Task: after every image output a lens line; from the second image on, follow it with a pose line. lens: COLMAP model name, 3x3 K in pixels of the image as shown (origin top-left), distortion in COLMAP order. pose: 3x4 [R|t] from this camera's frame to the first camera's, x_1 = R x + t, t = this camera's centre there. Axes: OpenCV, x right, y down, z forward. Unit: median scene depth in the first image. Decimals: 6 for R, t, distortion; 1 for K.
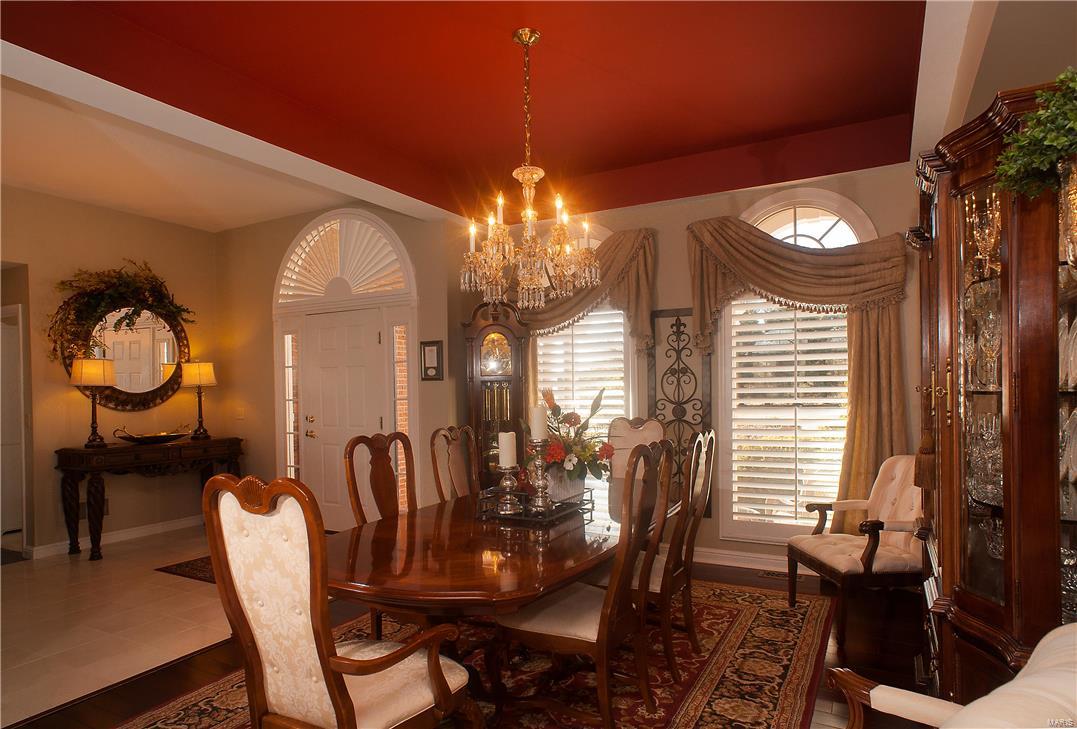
lens RADIAL K [[621.4, 0, 543.6], [0, 621.4, 391.9], [0, 0, 1]] dist [0.002343, 0.001984]
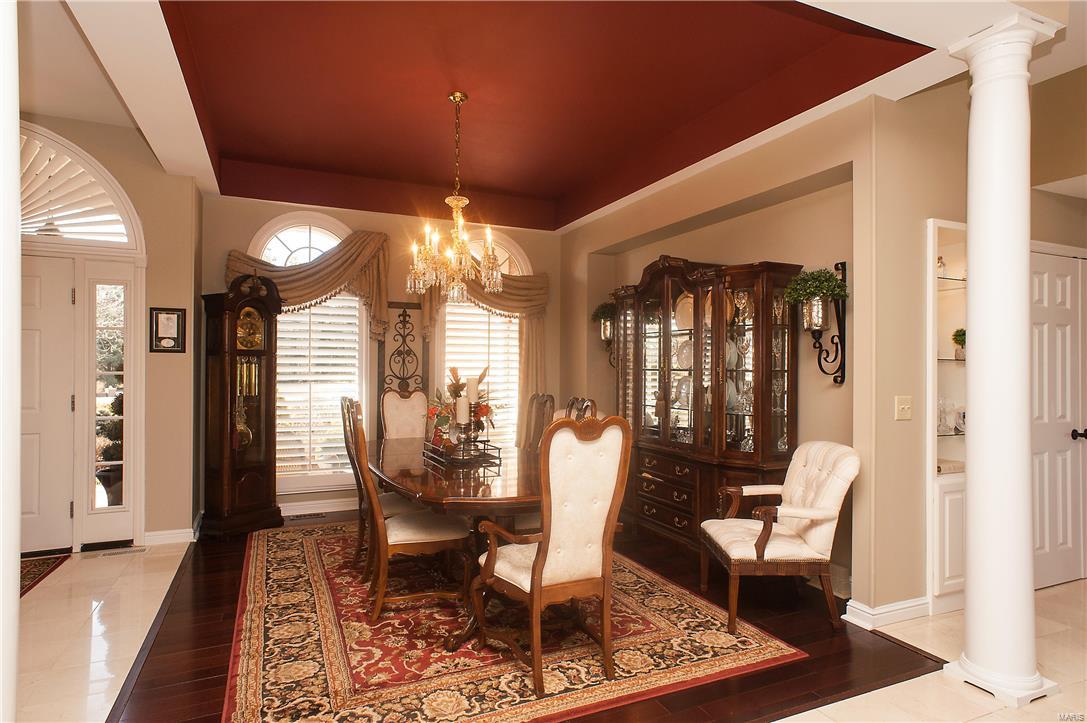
lens RADIAL K [[601.4, 0, 543.5], [0, 601.4, 361.5], [0, 0, 1]] dist [0.000767, 0.000406]
pose [[0.606269, 0.024893, 0.794870, -0.509739], [-0.014271, 0.999690, -0.020422, 0.004166], [-0.795131, 0.001037, 0.606436, 0.047164]]
